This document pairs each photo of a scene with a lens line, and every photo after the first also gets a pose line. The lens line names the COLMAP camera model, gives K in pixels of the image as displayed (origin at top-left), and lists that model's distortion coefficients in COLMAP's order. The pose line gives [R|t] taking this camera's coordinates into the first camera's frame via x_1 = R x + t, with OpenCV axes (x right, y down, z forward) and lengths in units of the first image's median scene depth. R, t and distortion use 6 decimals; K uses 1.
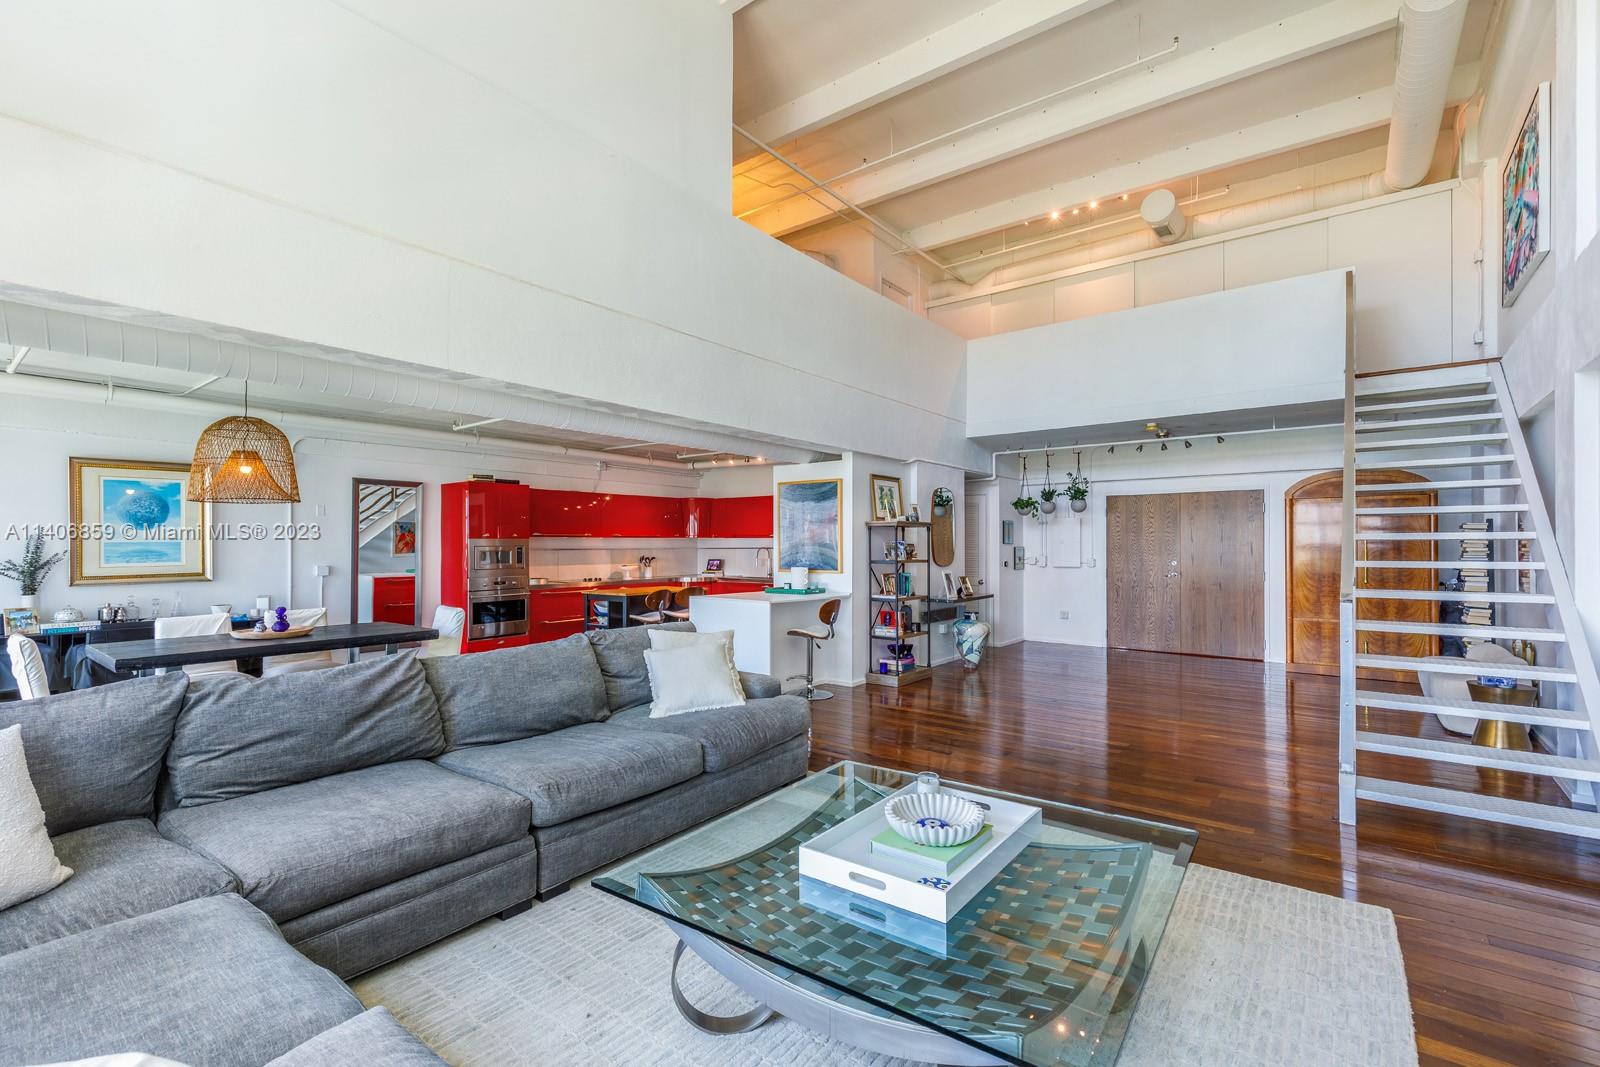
lens RADIAL K [[714.8, 0, 801.3], [0, 714.8, 538.3], [0, 0, 1]] dist [0.003580, 0.000284]
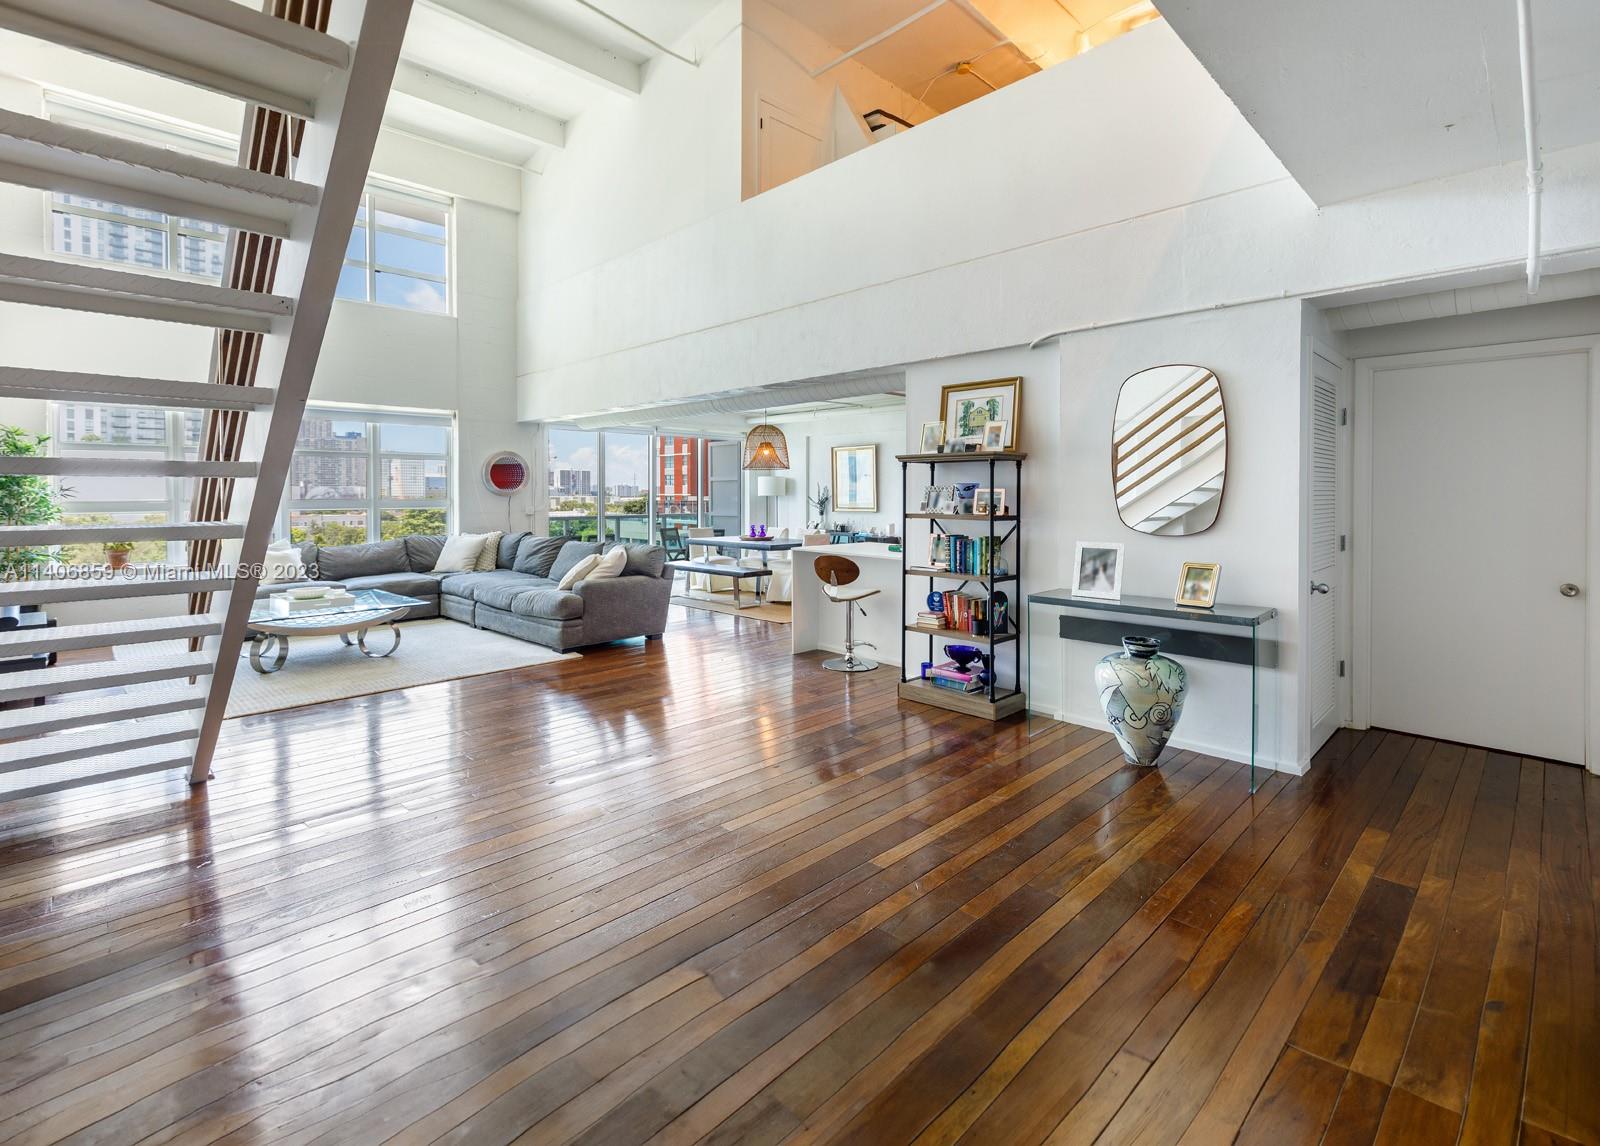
lens RADIAL K [[733.0, 0, 799.6], [0, 733.0, 500.1], [0, 0, 1]] dist [0.011355, -0.000113]
pose [[-0.140762, 0.013279, -0.989954, 0.994002], [0.010782, 0.999871, 0.011879, 0.008315], [0.989985, -0.009001, -0.140887, 1.195948]]
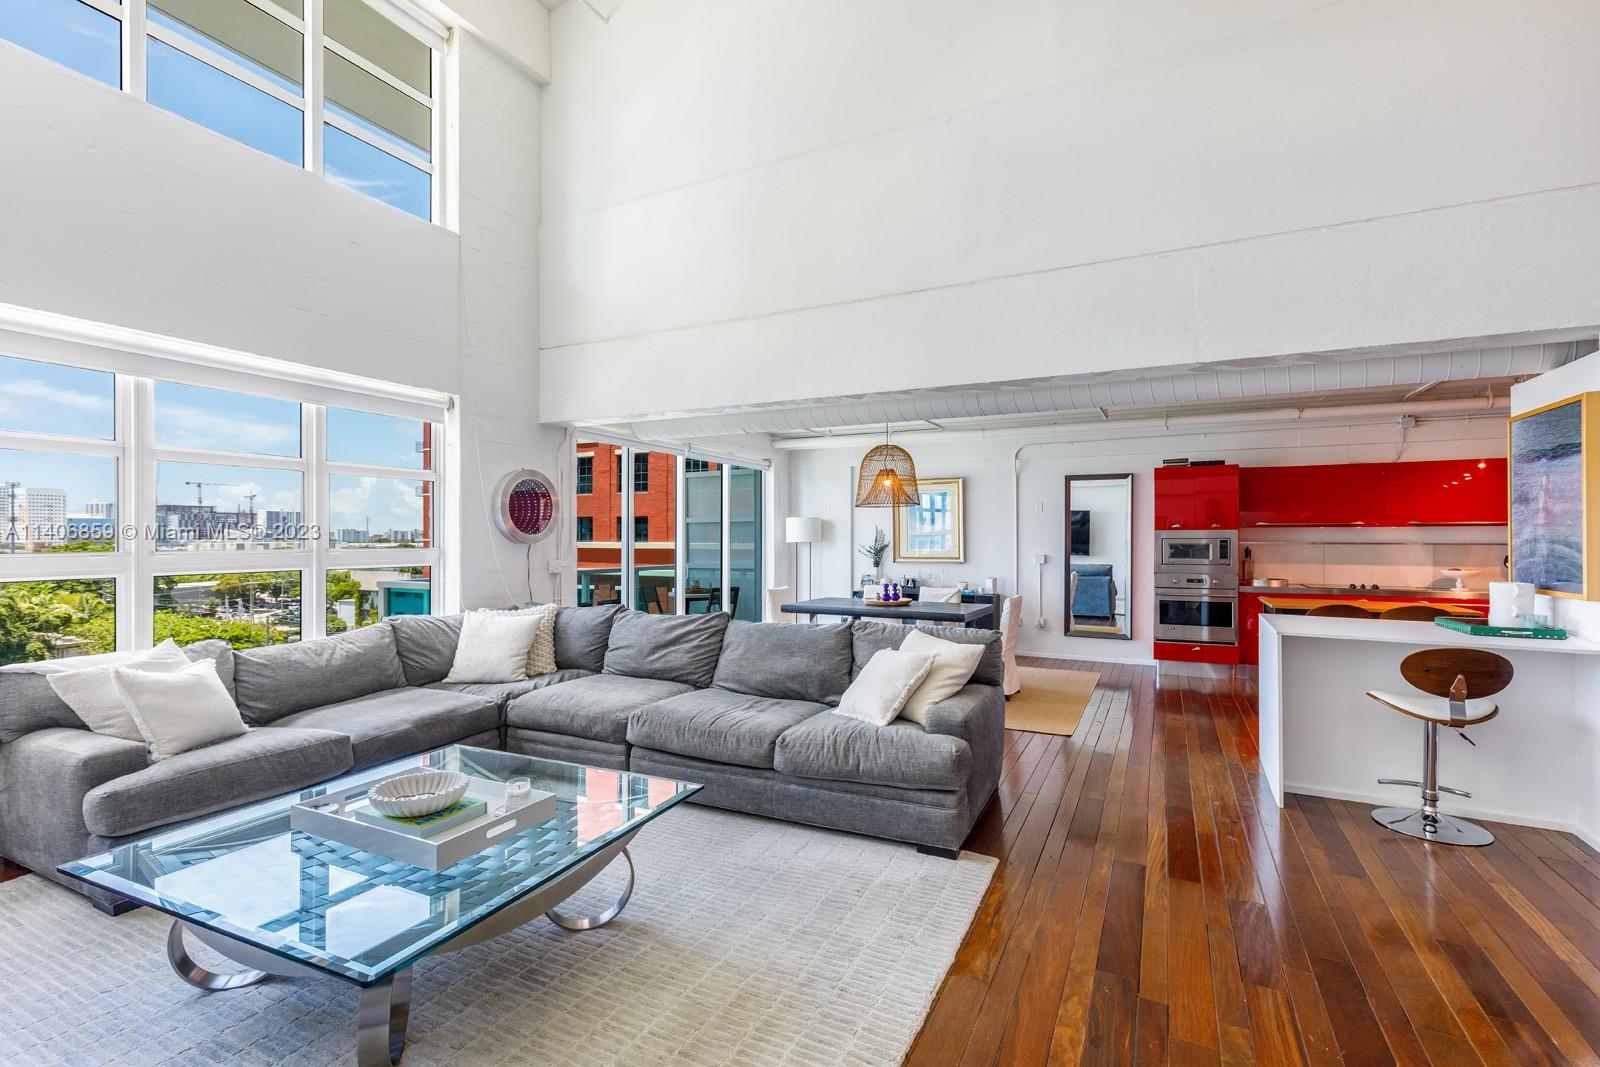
lens RADIAL K [[724.2, 0, 800.6], [0, 724.2, 537.9], [0, 0, 1]] dist [0.005443, 0.000157]
pose [[0.180694, 0.003343, -0.983534, 0.502091], [0.009254, 0.999944, 0.005098, 0.001626], [0.983496, -0.010023, 0.180653, 0.505206]]
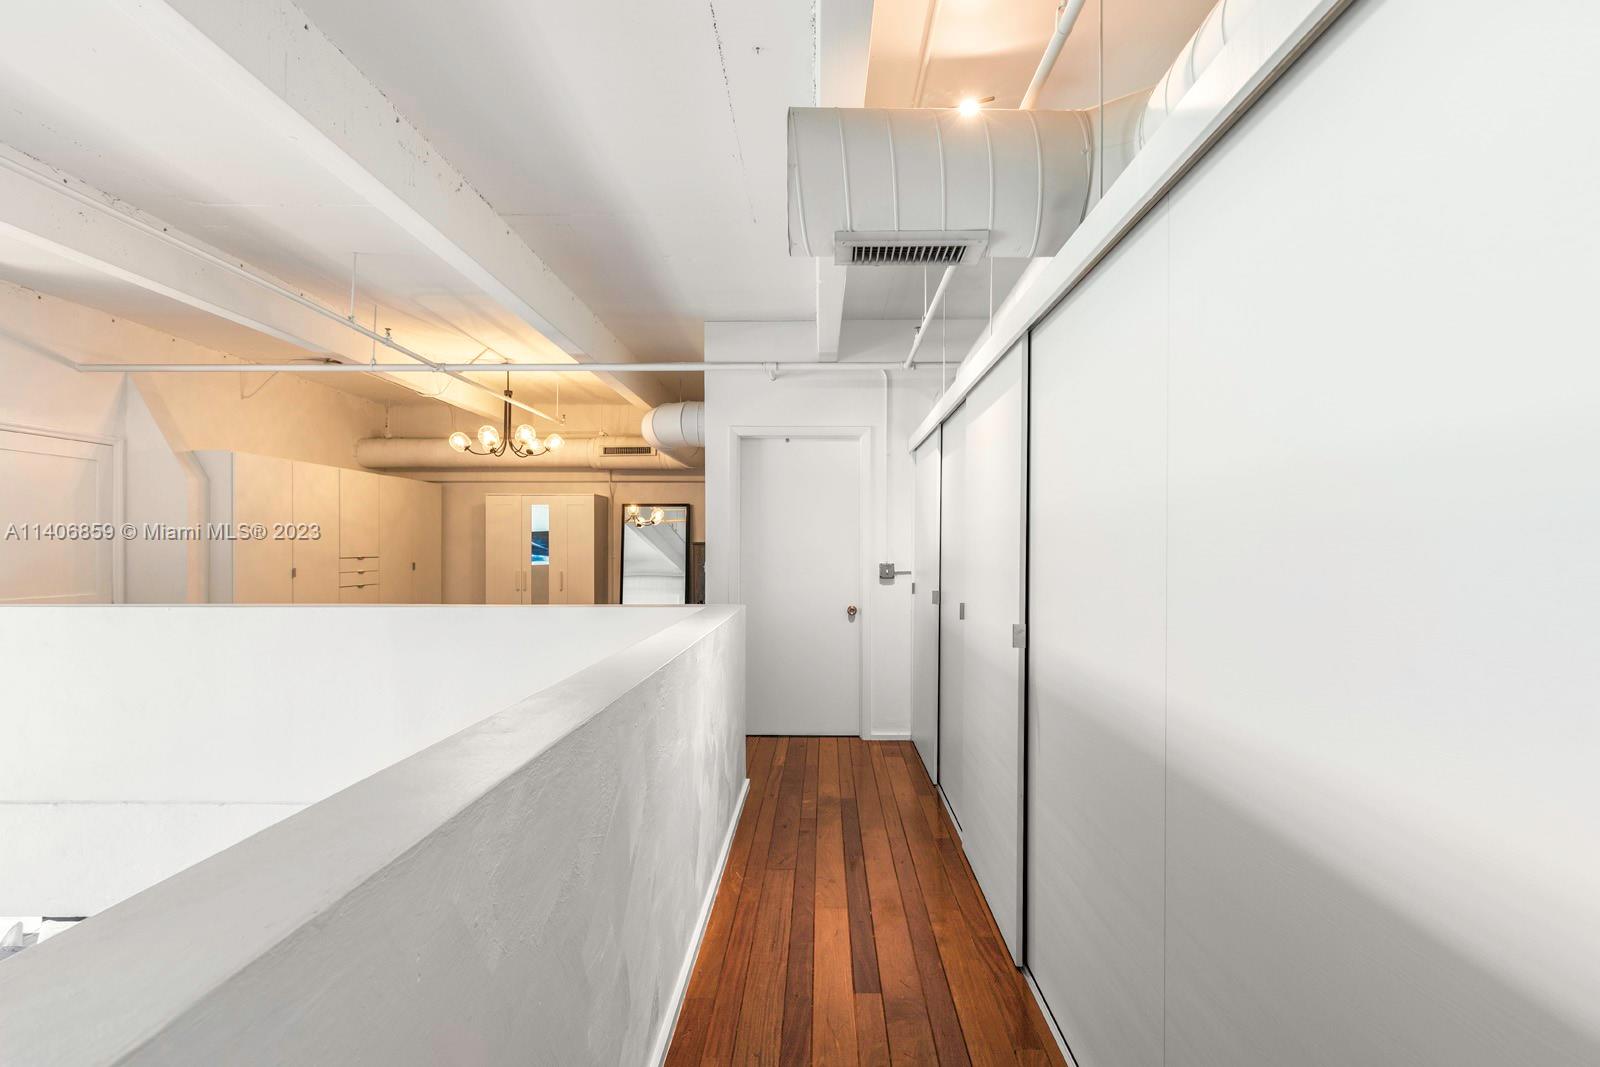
lens RADIAL K [[778.8, 0, 819.5], [0, 778.8, 541.9], [0, 0, 1]] dist [0.000961, 0.000079]
pose [[0.602511, -0.000429, -0.798110, 0.968812], [0.005965, 0.999974, 0.003965, -0.487131], [0.798088, -0.007150, 0.602498, 1.184331]]
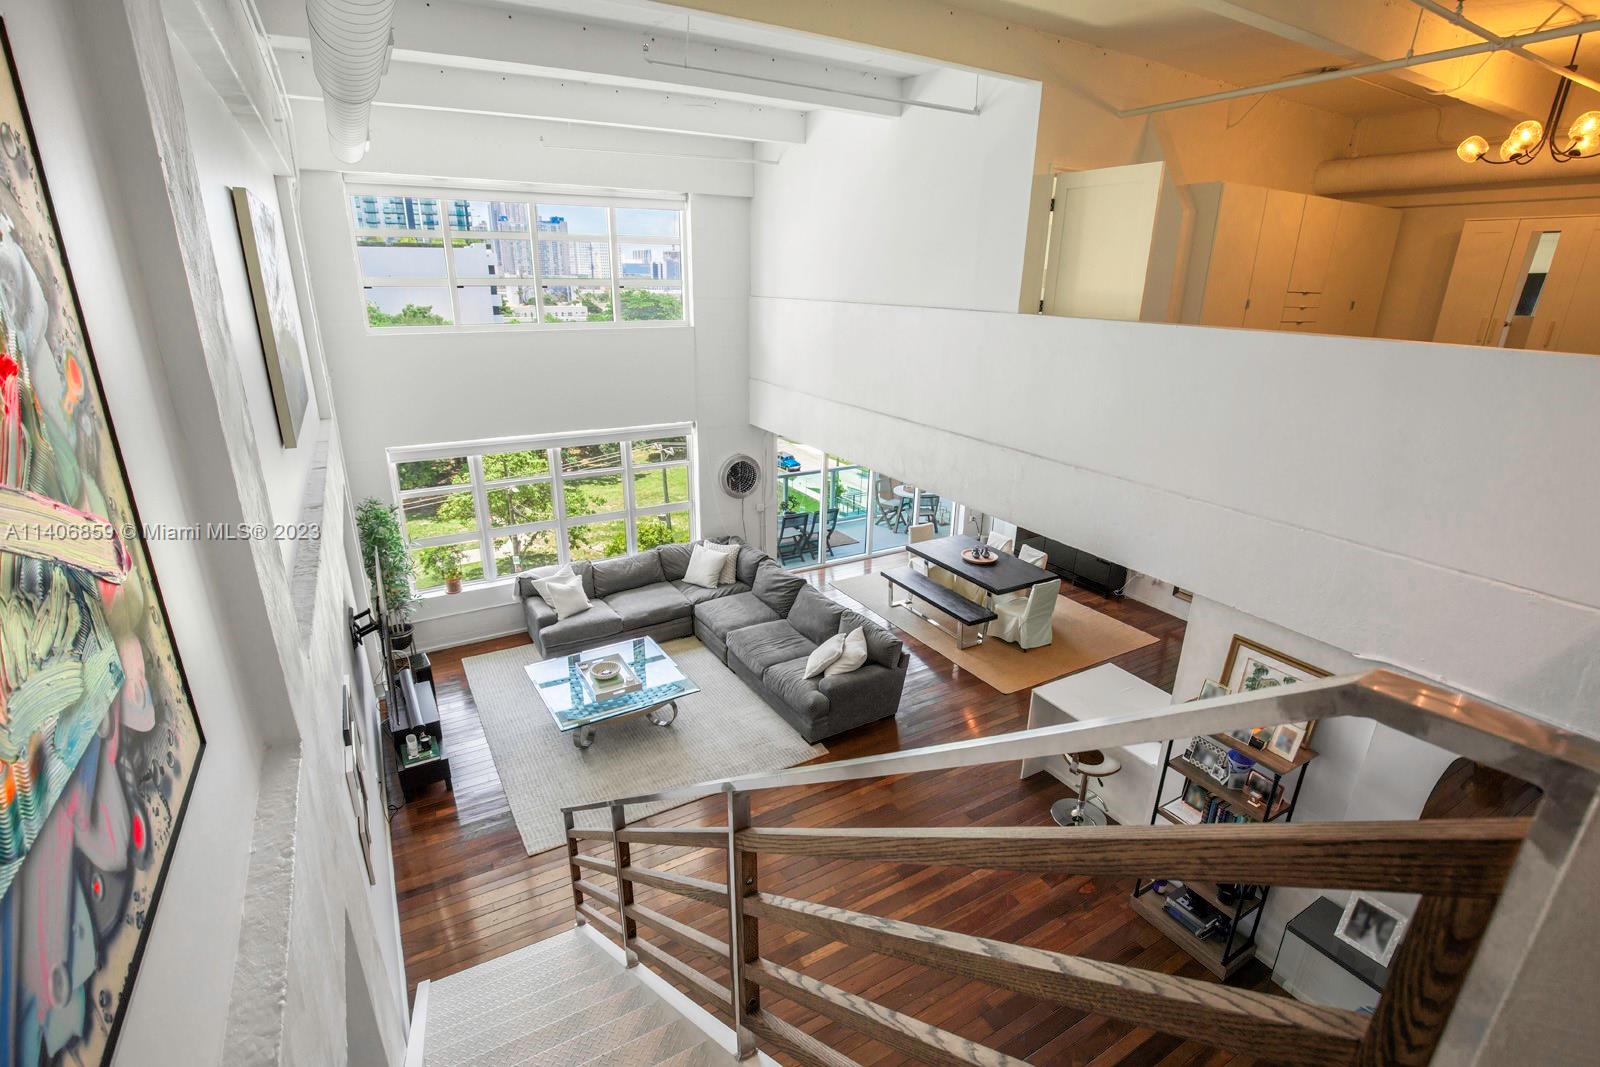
lens RADIAL K [[743.7, 0, 798.5], [0, 743.7, 542.7], [0, 0, 1]] dist [-0.038579, 0.008817]
pose [[-0.381288, 0.307333, -0.871875, 0.955419], [-0.006486, 0.942209, 0.334962, -0.470059], [0.924433, 0.133372, -0.357260, 1.076307]]
